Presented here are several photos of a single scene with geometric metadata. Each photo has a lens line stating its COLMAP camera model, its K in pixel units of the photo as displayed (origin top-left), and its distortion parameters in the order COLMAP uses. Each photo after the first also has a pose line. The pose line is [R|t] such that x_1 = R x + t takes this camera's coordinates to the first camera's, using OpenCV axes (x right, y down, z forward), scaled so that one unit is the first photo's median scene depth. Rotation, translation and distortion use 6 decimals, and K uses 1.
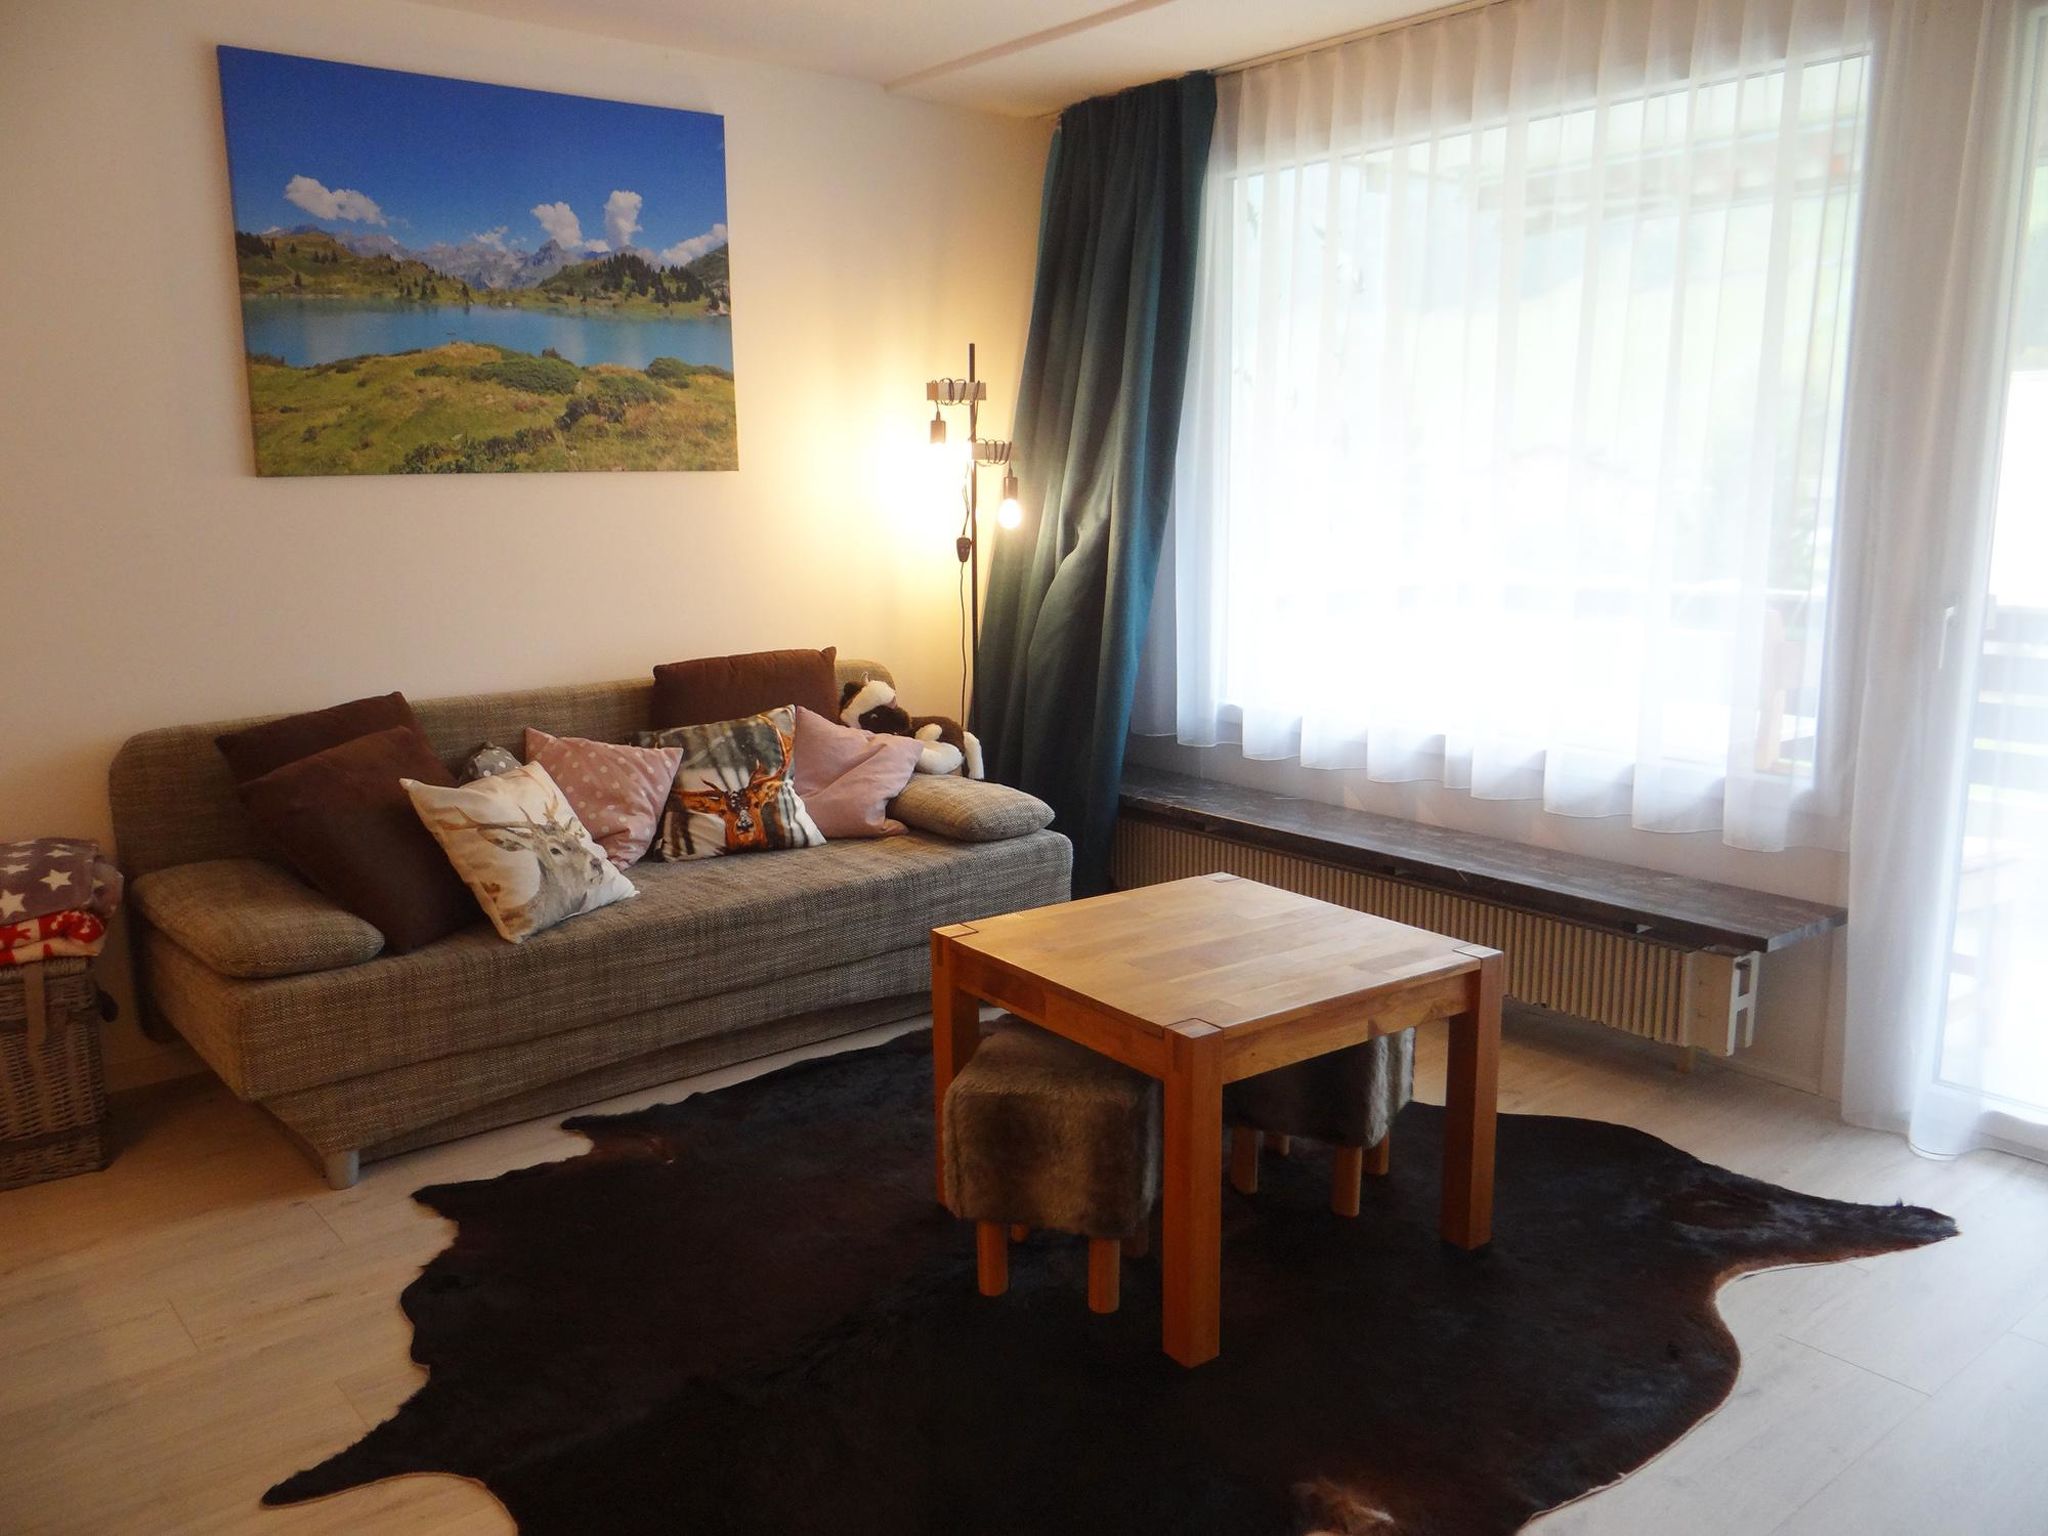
lens RADIAL K [[1608.9, 0, 1017.2], [0, 1608.9, 757.9], [0, 0, 1]] dist [-0.004018, -0.000210]
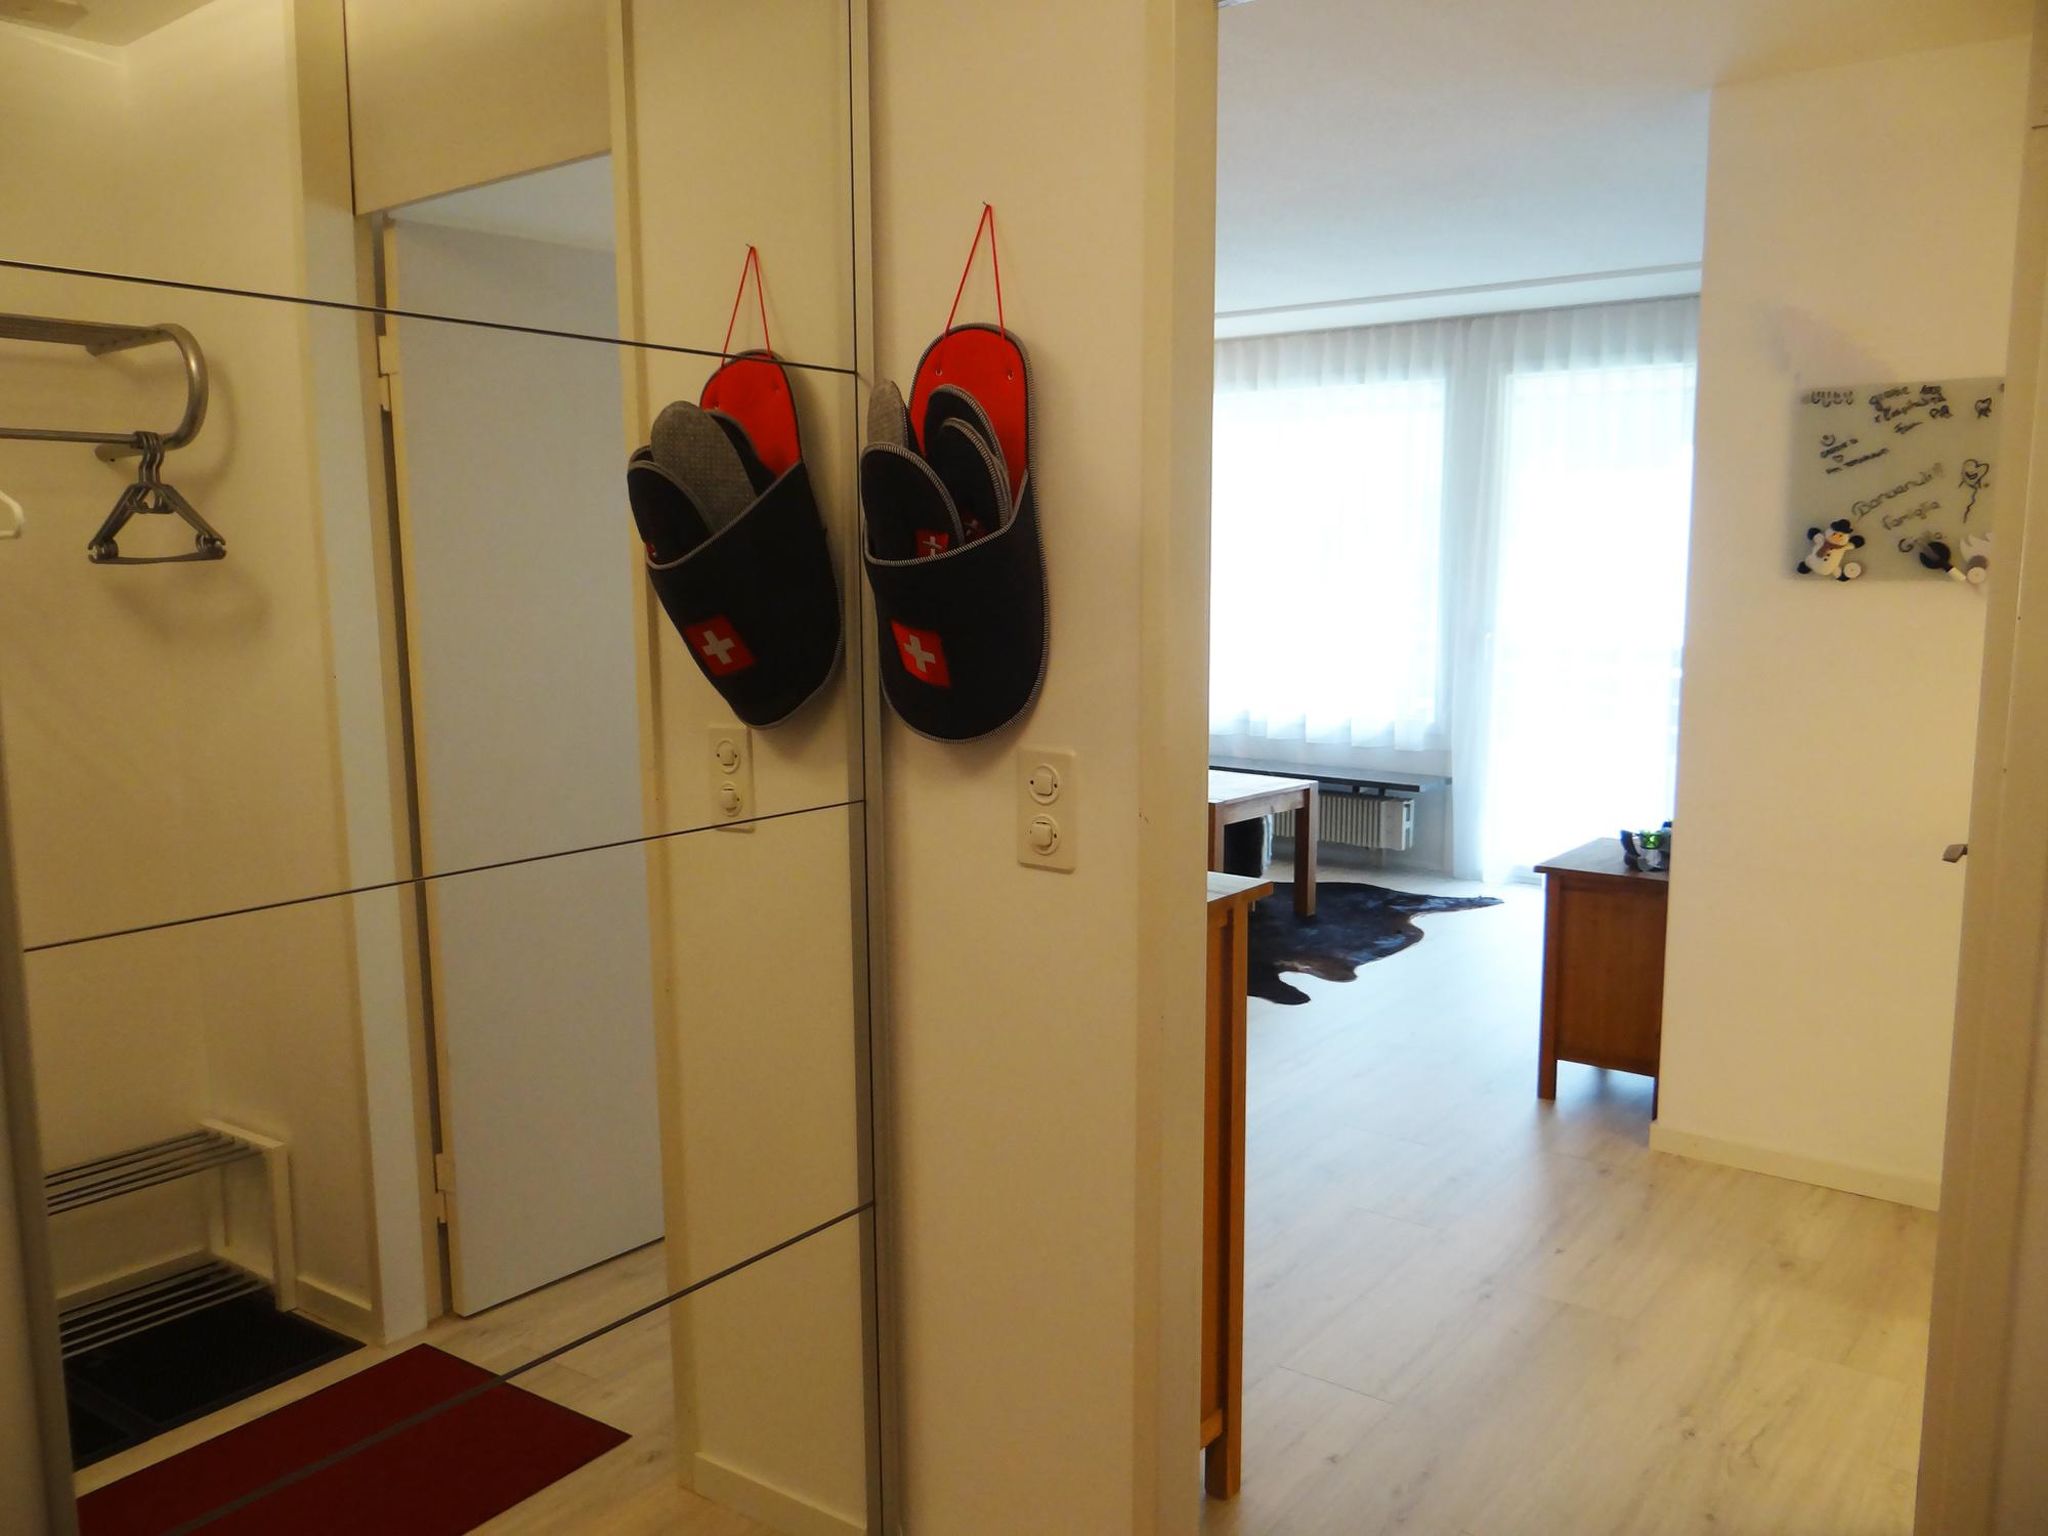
lens RADIAL K [[1608.9, 0, 1032.6], [0, 1608.9, 774.0], [0, 0, 1]] dist [-0.004018, -0.000210]
pose [[0.970745, -0.021969, 0.239104, -0.512974], [0.032858, 0.998592, -0.041650, 0.154918], [-0.237852, 0.048288, 0.970100, -0.901537]]
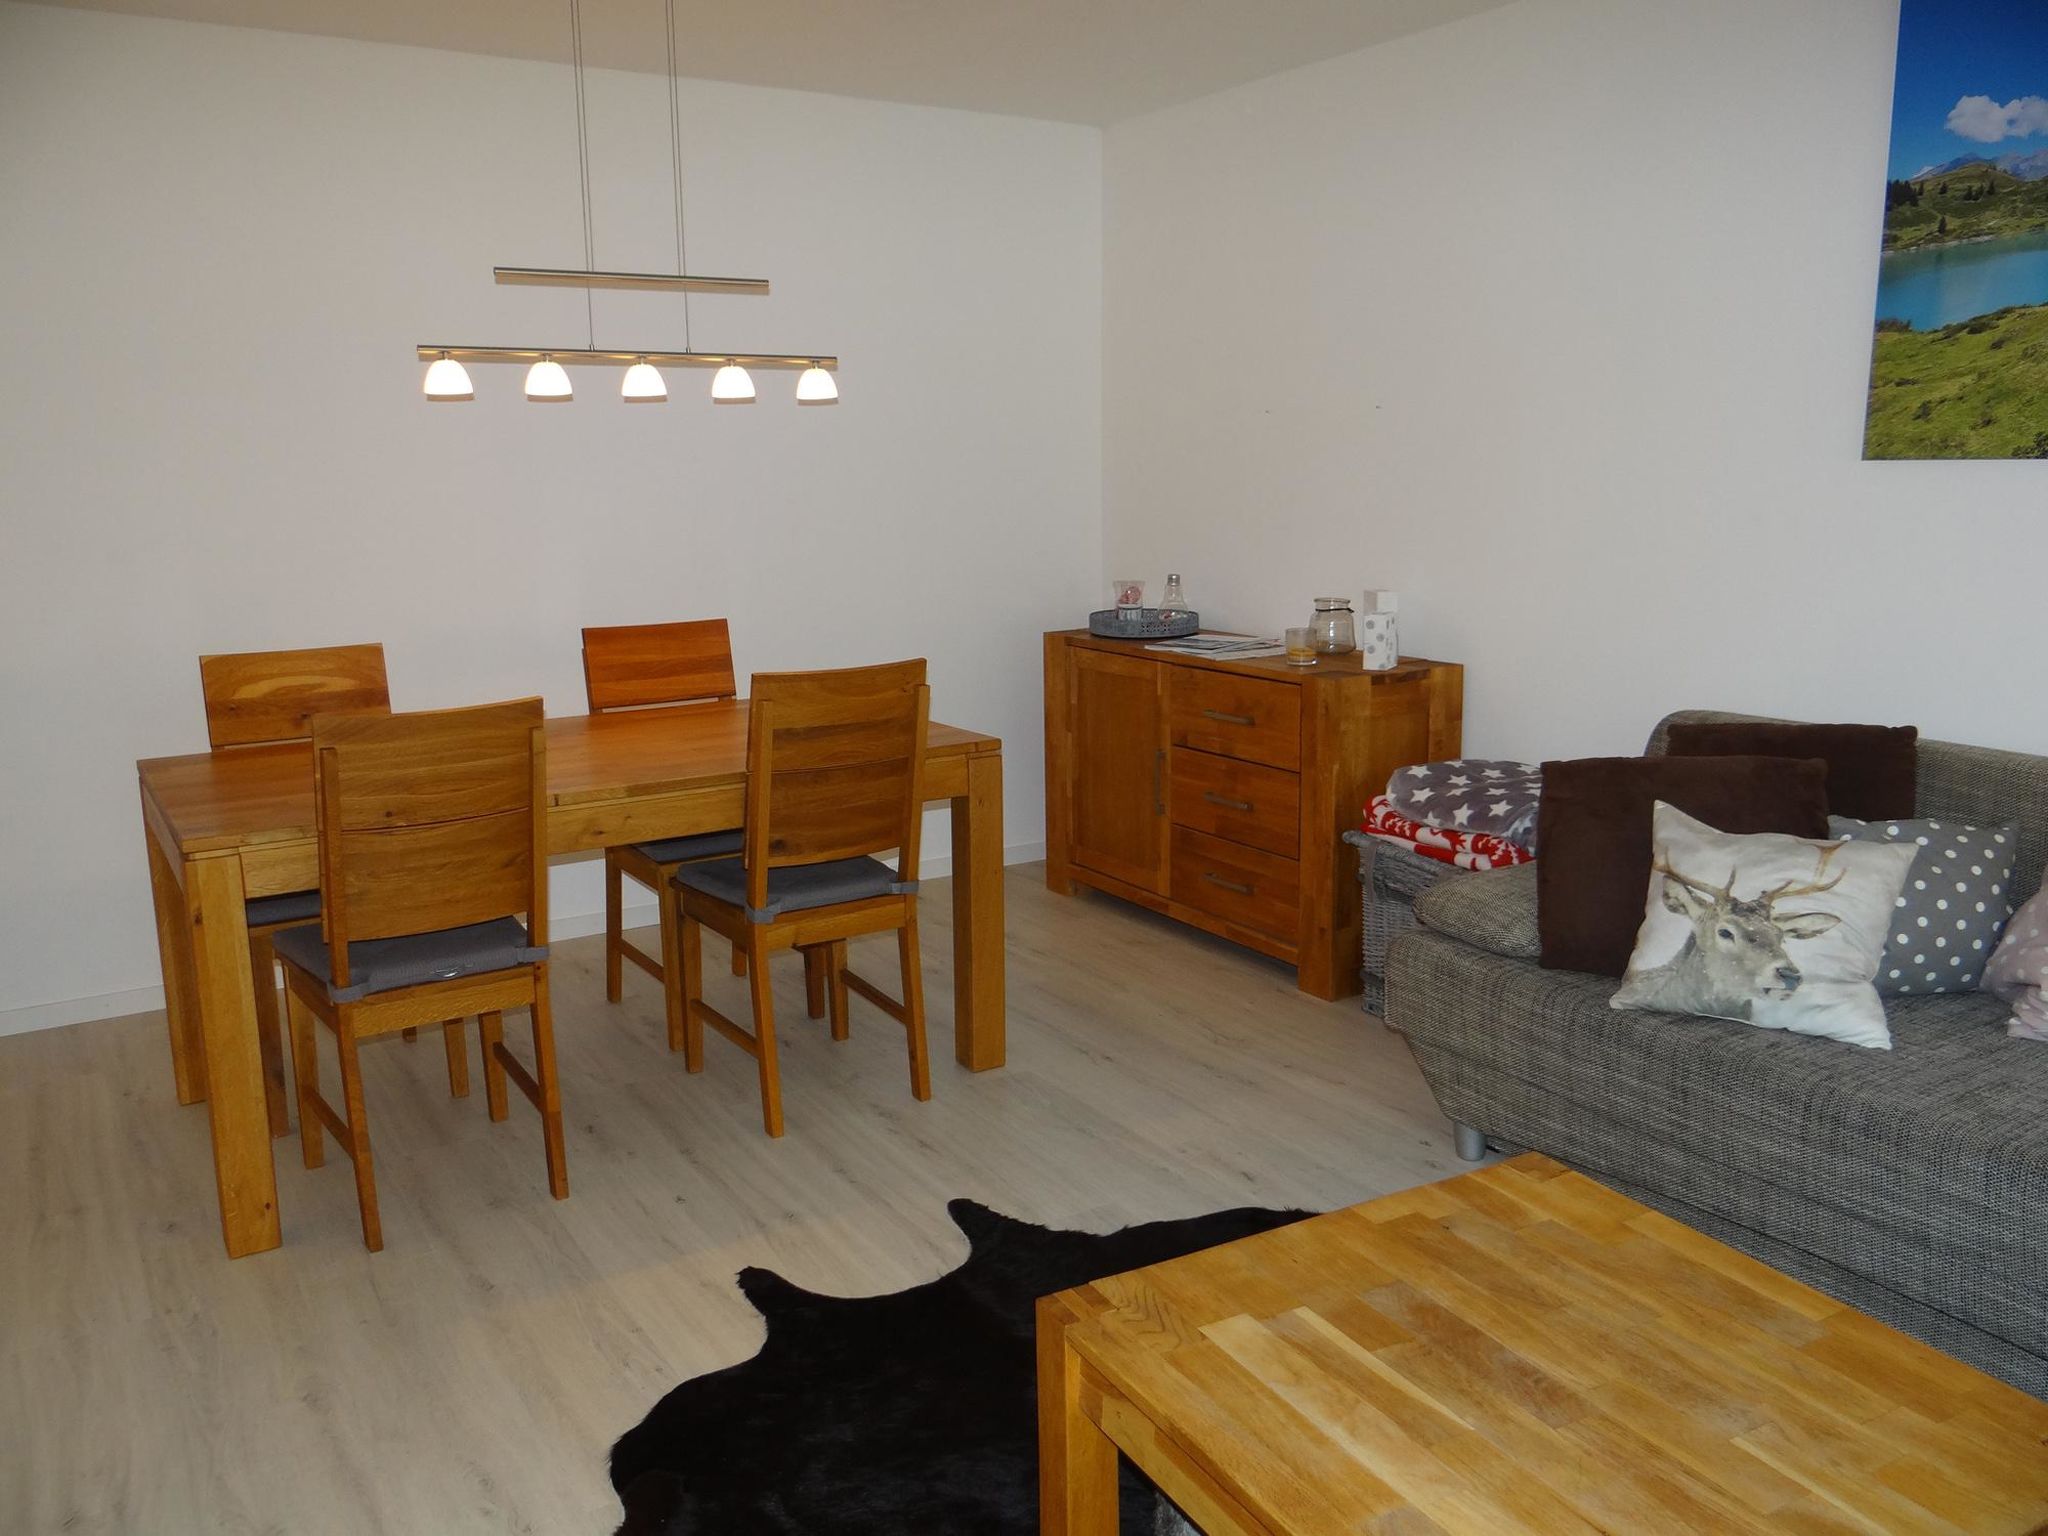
lens RADIAL K [[1608.9, 0, 1020.4], [0, 1608.9, 769.1], [0, 0, 1]] dist [-0.004018, -0.000210]
pose [[-0.112760, 0.208676, -0.971462, 0.486601], [-0.166198, 0.959963, 0.225497, -0.135489], [0.979624, 0.186883, -0.073564, 0.650286]]
